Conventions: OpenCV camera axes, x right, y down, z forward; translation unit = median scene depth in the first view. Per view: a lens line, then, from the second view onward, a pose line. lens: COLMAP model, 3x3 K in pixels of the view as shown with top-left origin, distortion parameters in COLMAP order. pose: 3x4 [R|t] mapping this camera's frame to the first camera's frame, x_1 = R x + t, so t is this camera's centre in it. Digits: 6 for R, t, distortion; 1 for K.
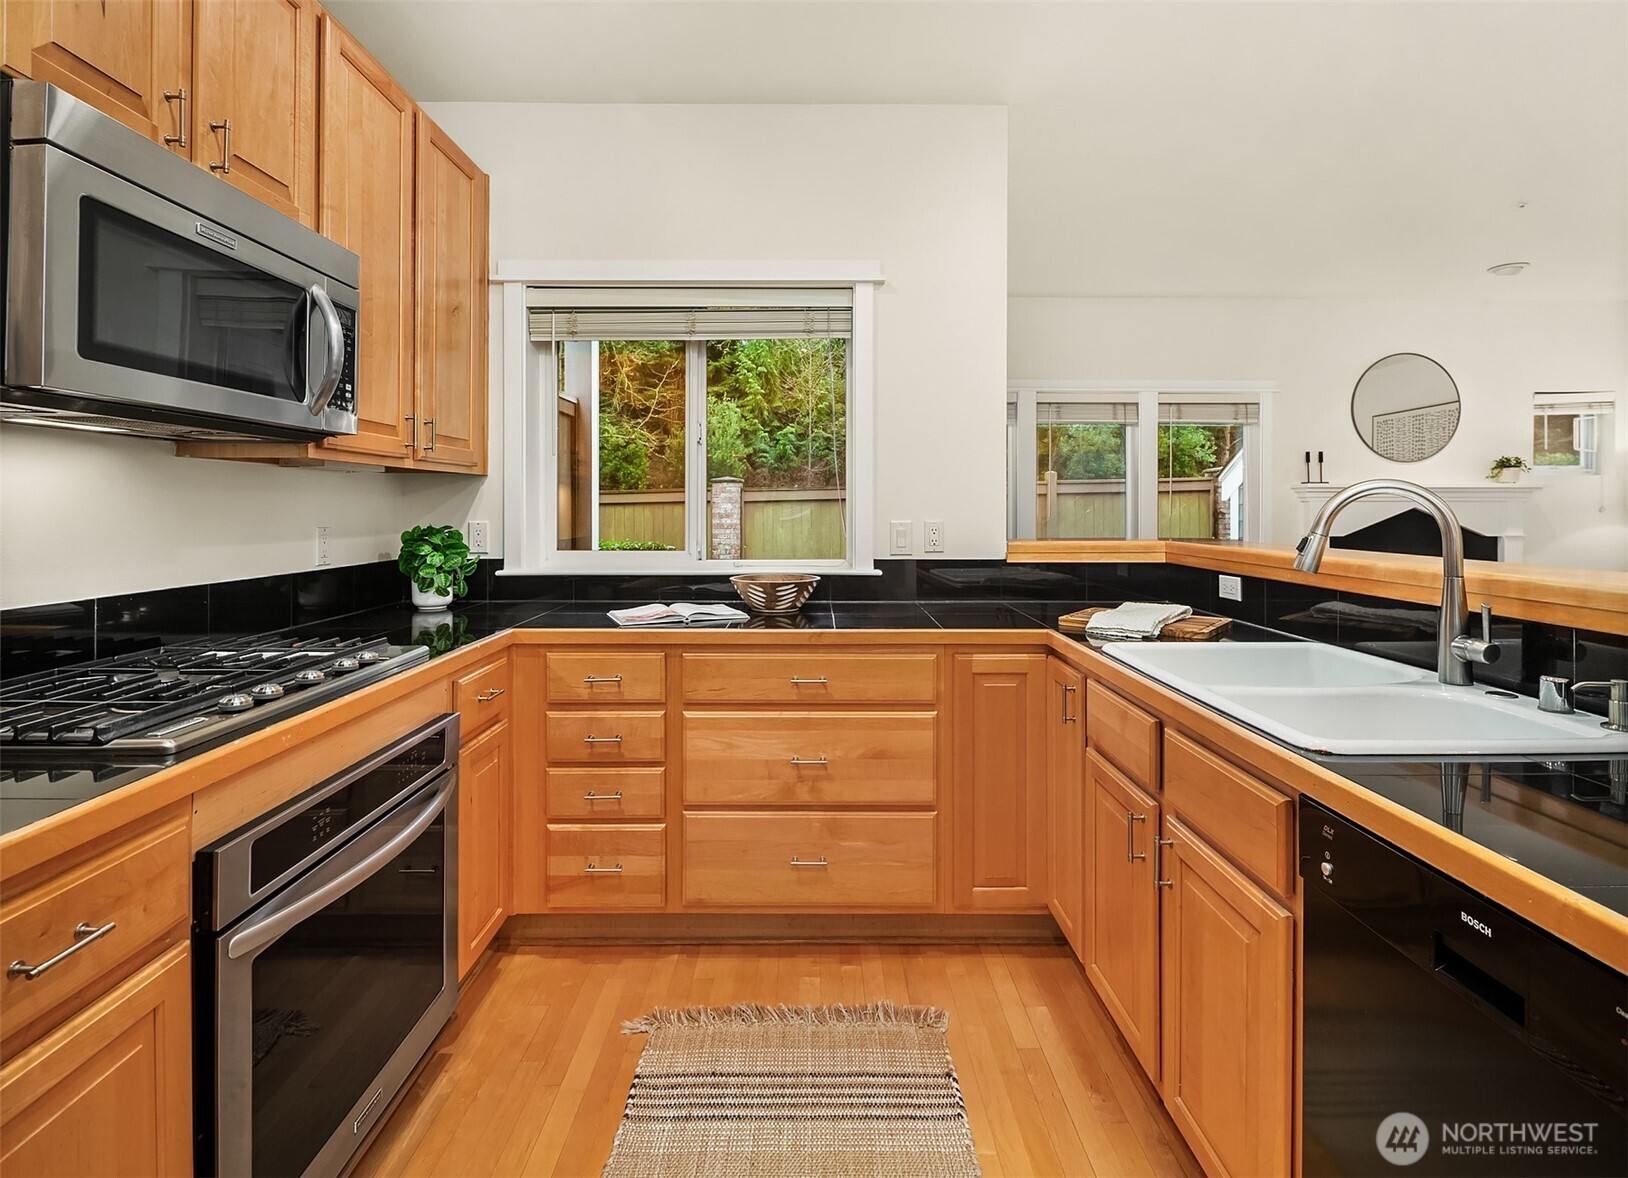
lens RADIAL K [[799.5, 0, 819.5], [0, 799.5, 507.2], [0, 0, 1]] dist [0.014707, -0.004553]
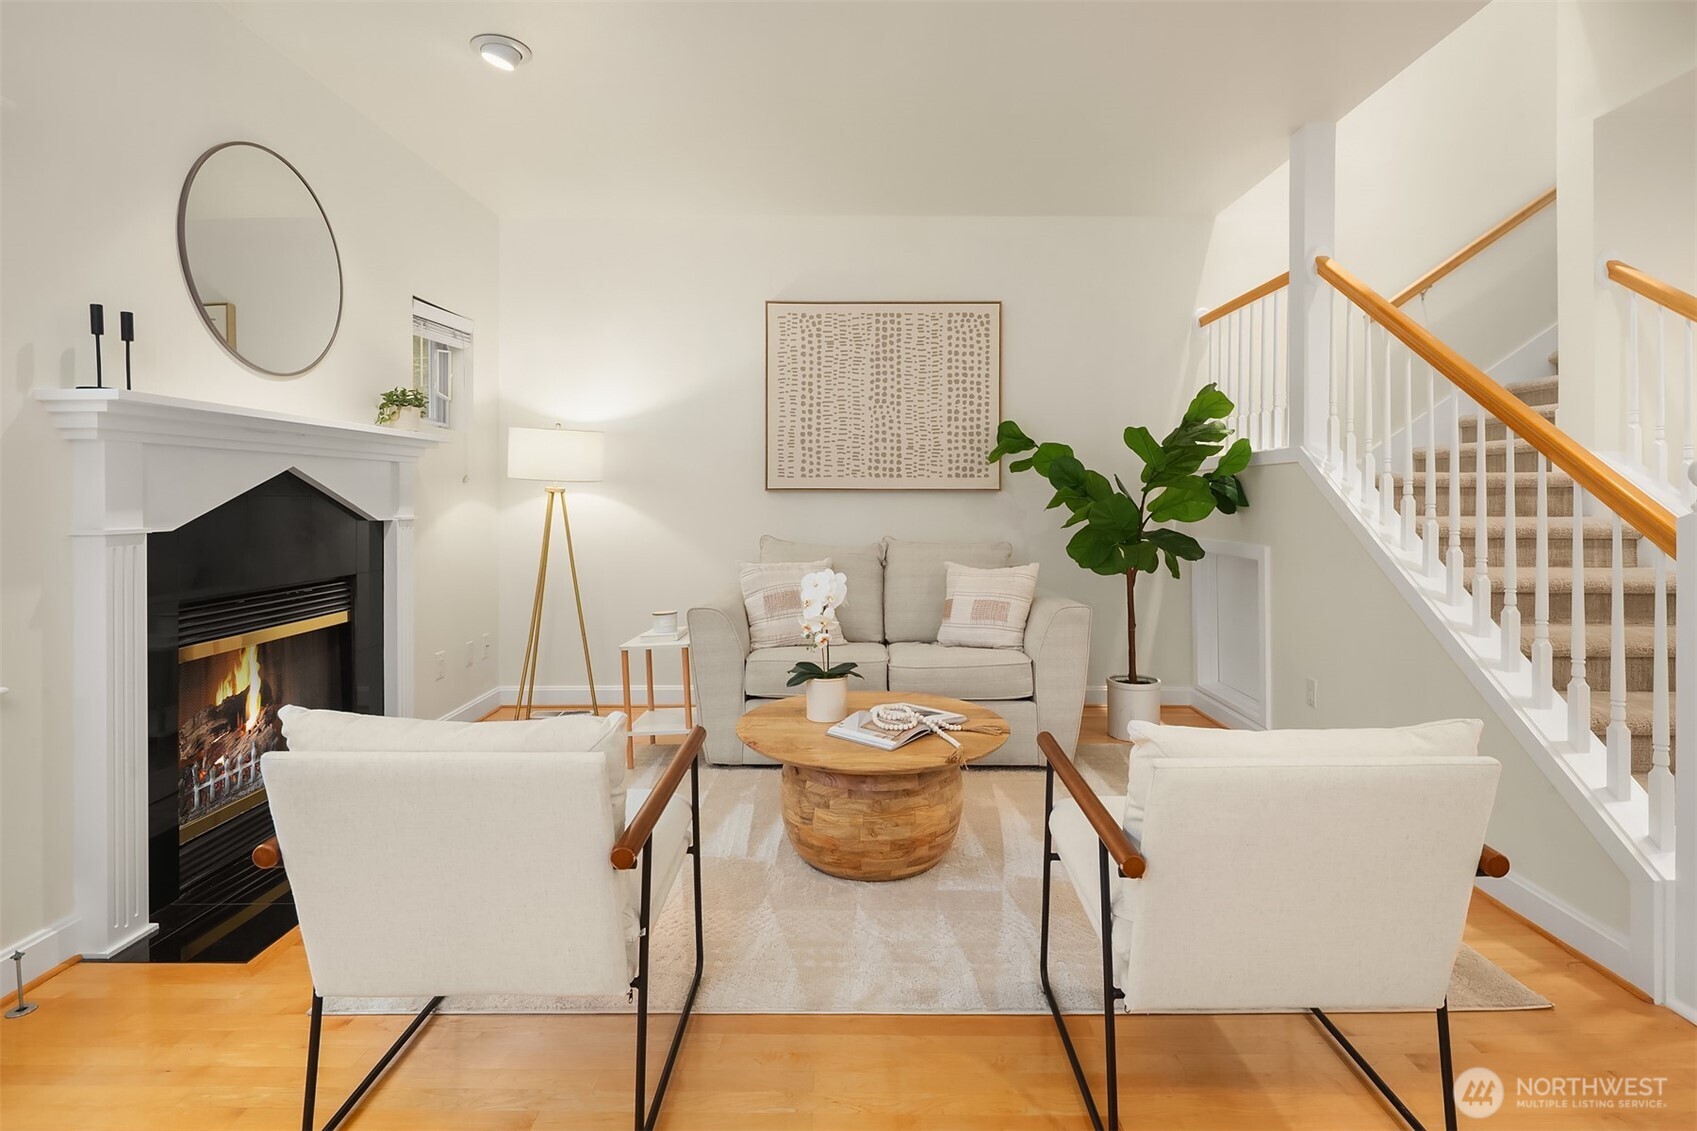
lens RADIAL K [[828.6, 0, 856.7], [0, 828.6, 500.2], [0, 0, 1]] dist [0.003860, -0.004154]
pose [[0.022774, -0.004718, 0.999730, 0.571469], [0.000867, 0.999989, 0.004700, 0.044659], [-0.999740, 0.000759, 0.022778, 1.547553]]
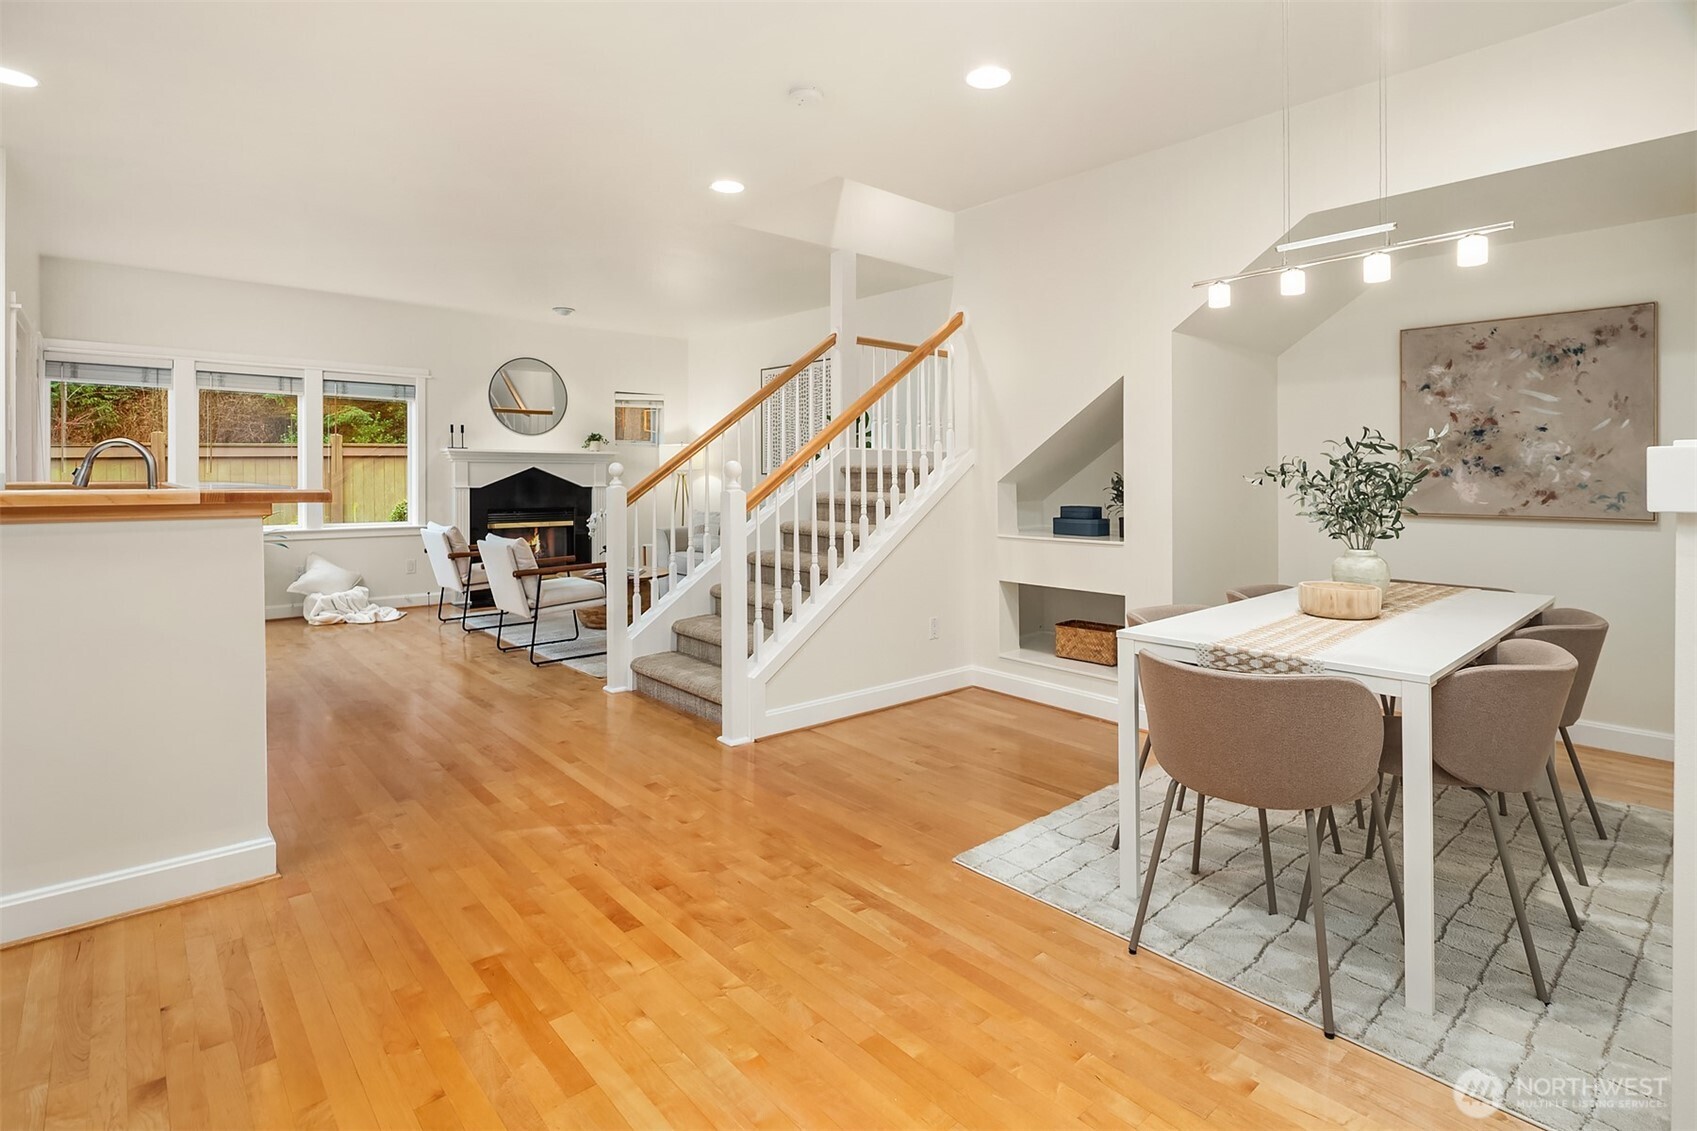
lens RADIAL K [[828.6, 0, 852.3], [0, 828.6, 482.1], [0, 0, 1]] dist [0.003860, -0.004154]
pose [[0.761556, -0.004596, 0.648083, 0.528400], [-0.001079, 0.999964, 0.008360, 0.034713], [-0.648098, -0.007066, 0.761524, -1.159861]]
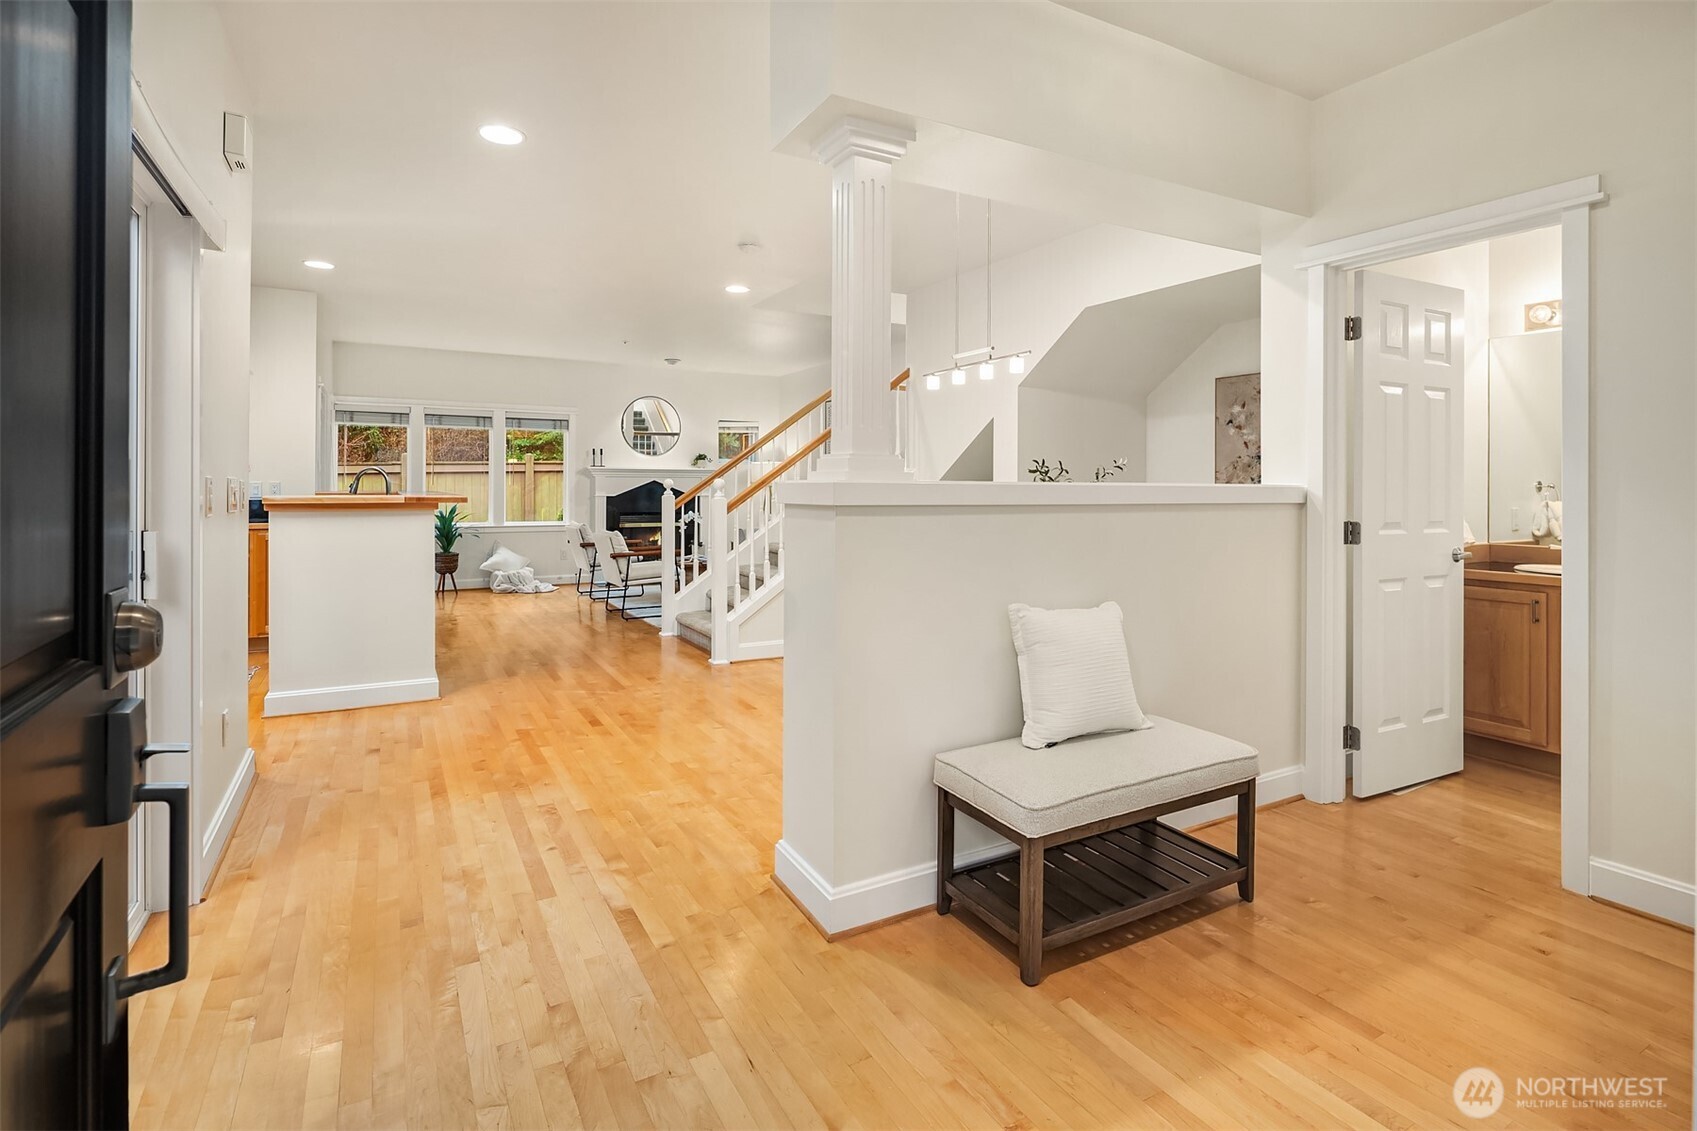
lens RADIAL K [[828.6, 0, 860.1], [0, 828.6, 485.5], [0, 0, 1]] dist [0.003860, -0.004154]
pose [[0.877578, 0.002558, 0.479427, 0.584477], [-0.002843, 0.999996, -0.000131, 0.026182], [-0.479425, -0.001248, 0.877582, -2.163129]]
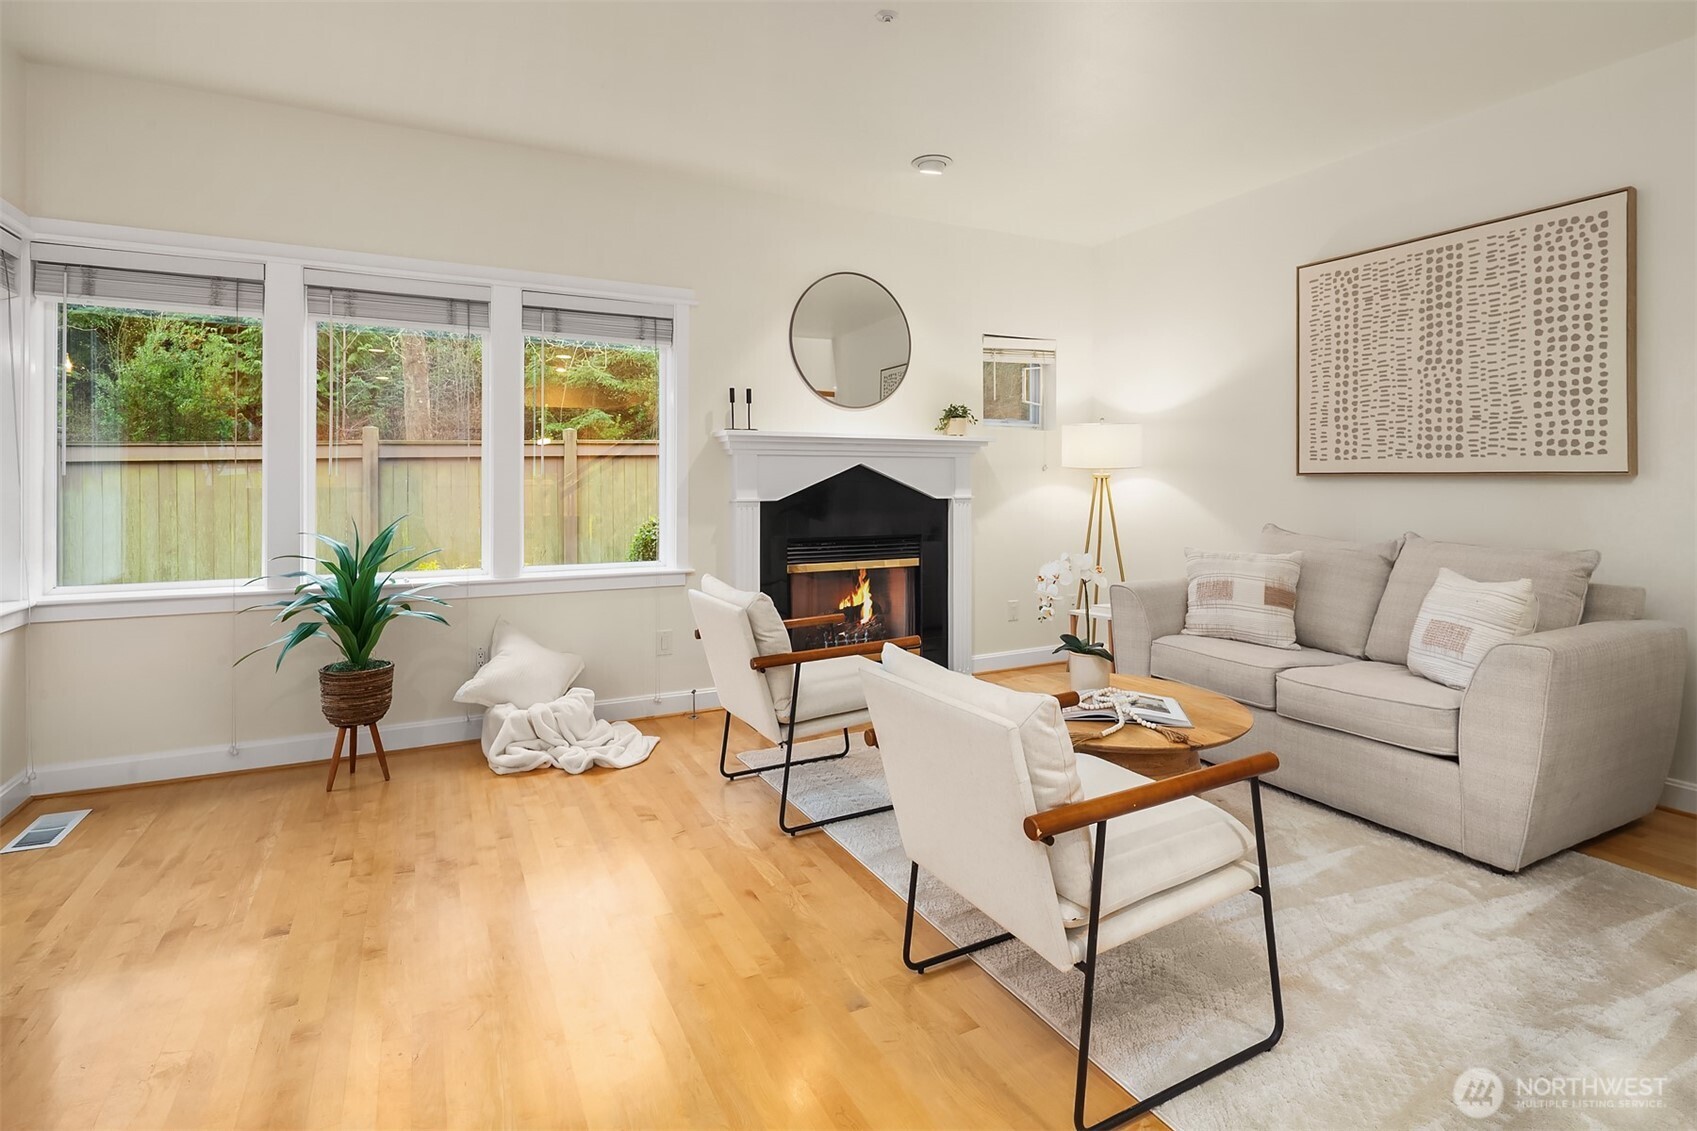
lens RADIAL K [[828.6, 0, 853.8], [0, 828.6, 479.9], [0, 0, 1]] dist [0.003860, -0.004154]
pose [[0.896187, -0.001632, 0.443673, 0.881244], [0.001741, 0.999998, 0.000162, 0.039018], [-0.443672, 0.000627, 0.896189, 0.626166]]
